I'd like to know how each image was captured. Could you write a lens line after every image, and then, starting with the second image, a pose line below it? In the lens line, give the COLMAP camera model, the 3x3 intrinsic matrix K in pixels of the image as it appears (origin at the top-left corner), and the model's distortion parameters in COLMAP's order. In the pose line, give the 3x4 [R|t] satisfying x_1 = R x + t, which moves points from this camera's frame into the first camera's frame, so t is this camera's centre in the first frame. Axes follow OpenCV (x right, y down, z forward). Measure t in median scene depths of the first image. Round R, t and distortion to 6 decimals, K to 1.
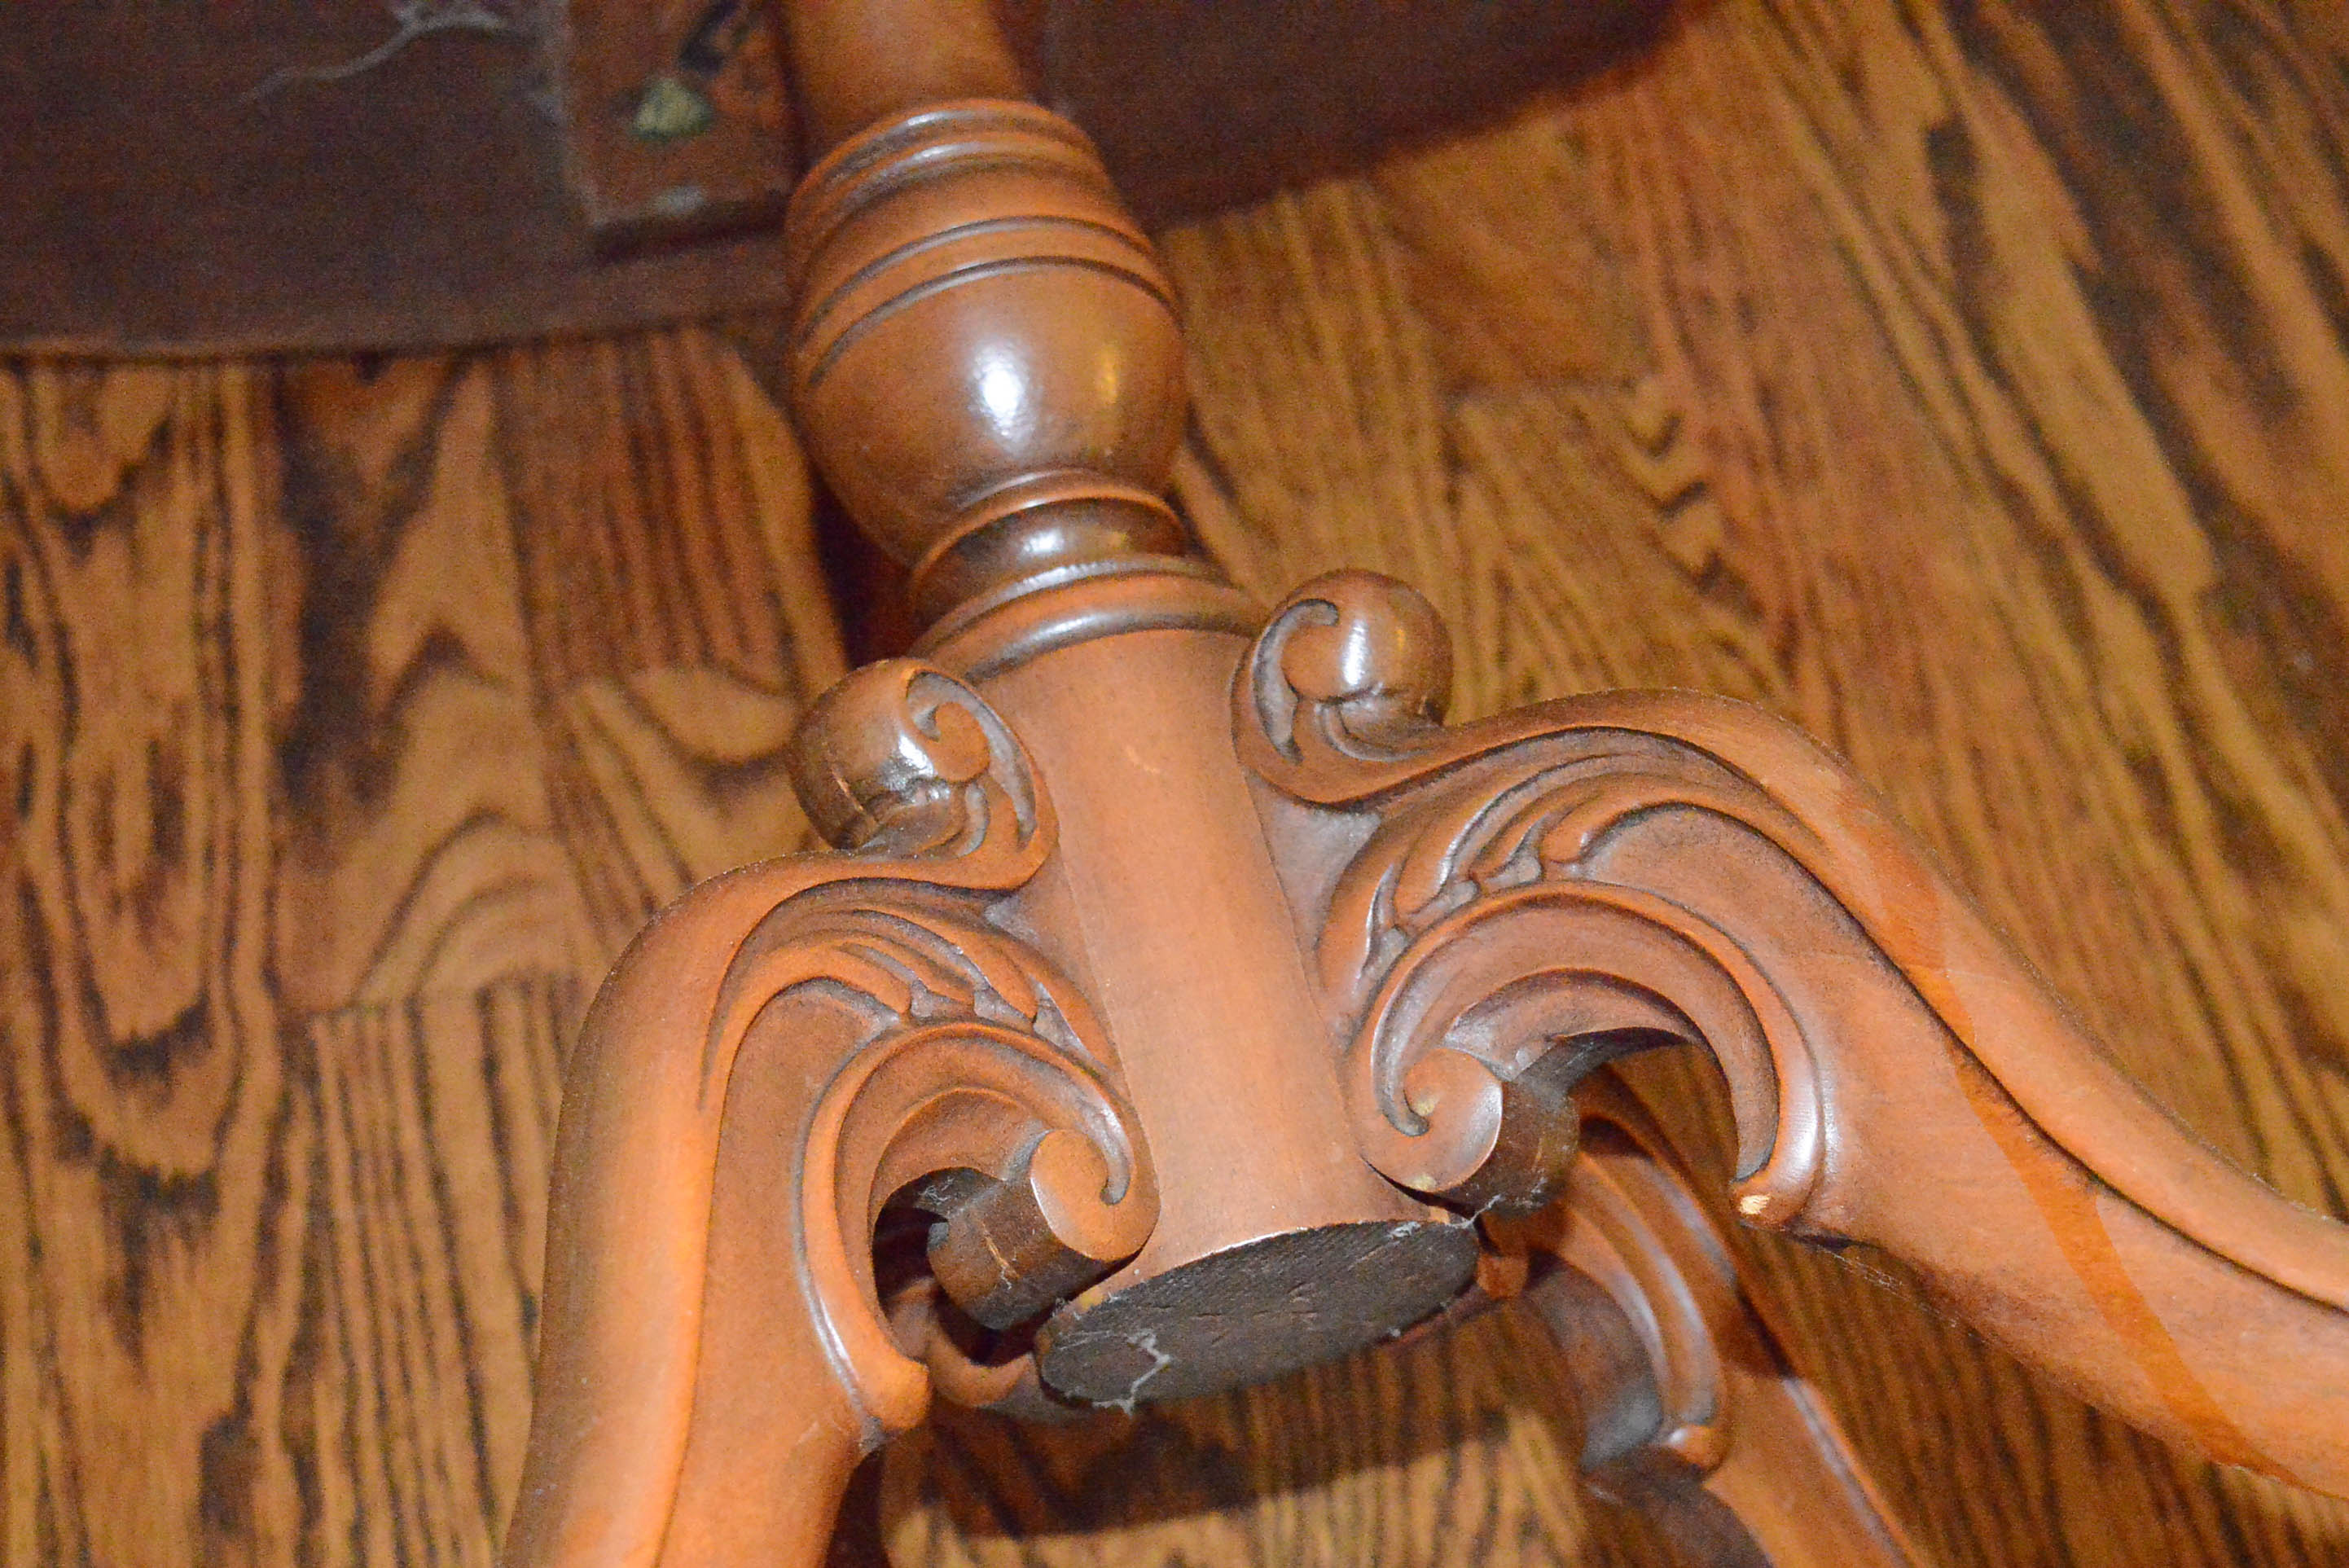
lens RADIAL K [[3270.4, 0, 1138.6], [0, 3270.4, 948.1], [0, 0, 1]] dist [0.010210, -0.017788]
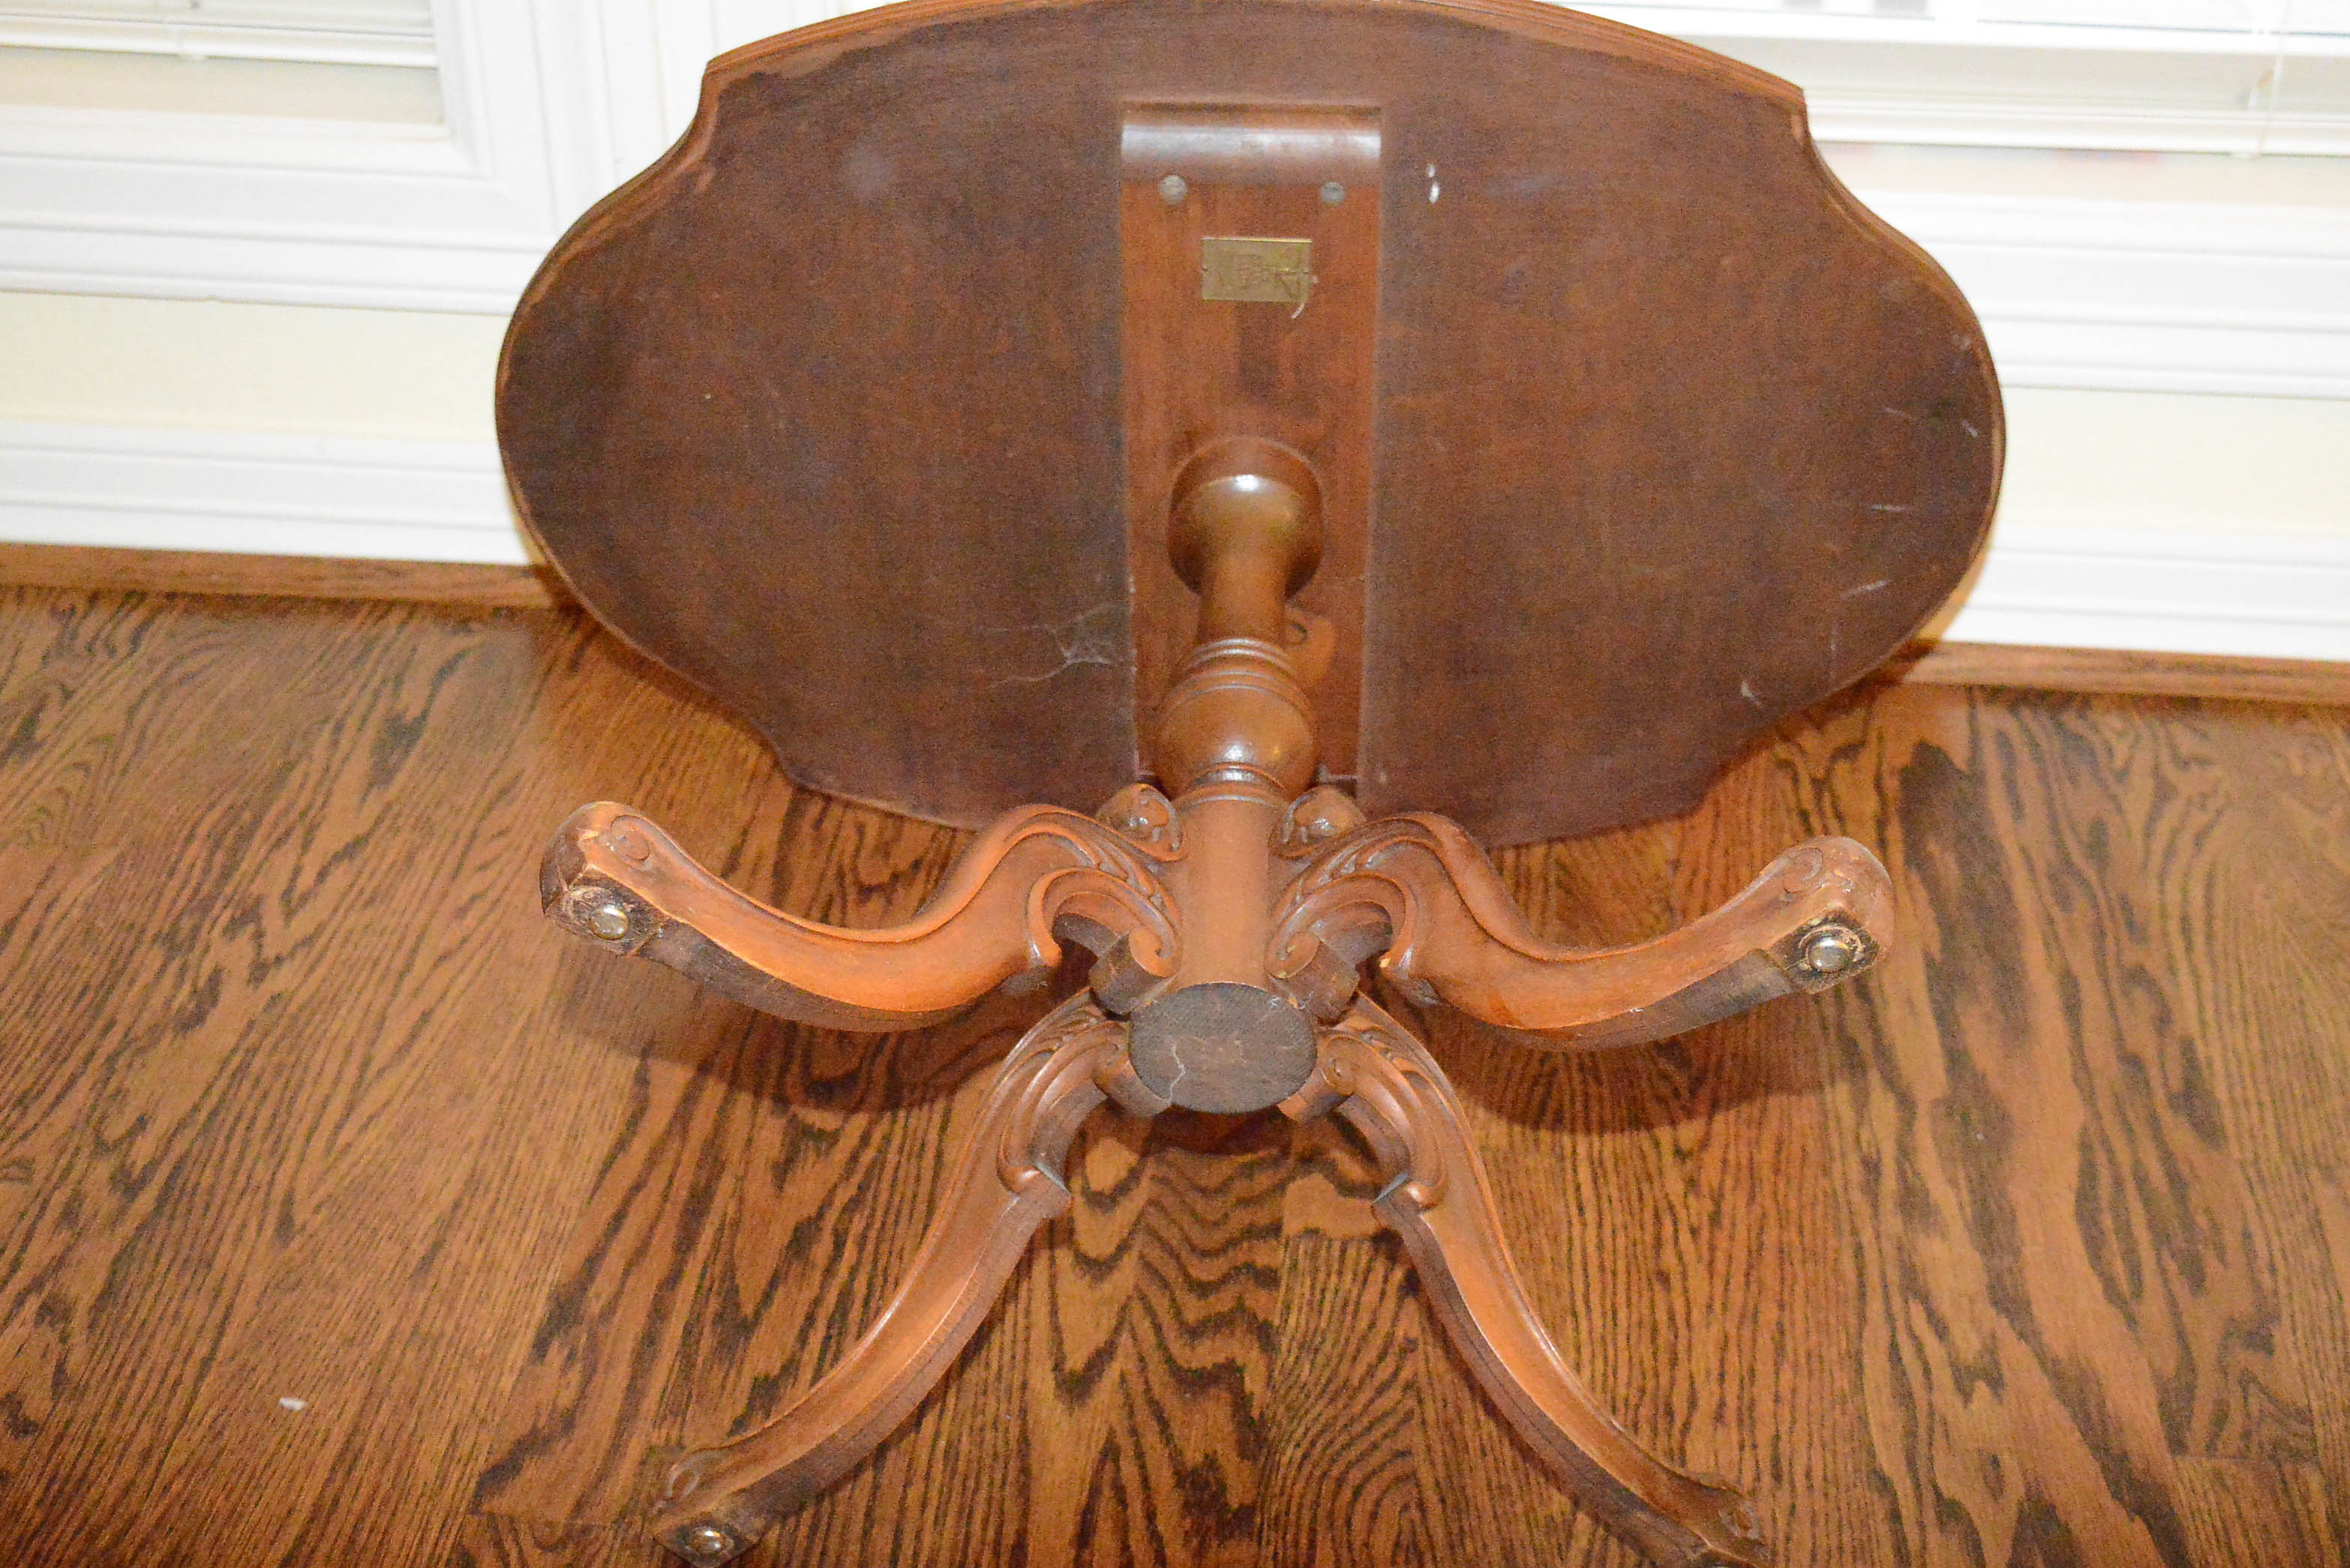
lens RADIAL K [[2964.8, 0, 1175.0], [0, 2964.8, 784.0], [0, 0, 1]] dist [0.016074, 0.007643]
pose [[0.955006, 0.139235, -0.261872, 0.377034], [-0.235550, 0.892598, -0.384428, 0.539313], [0.180221, 0.428815, 0.885233, -0.706257]]
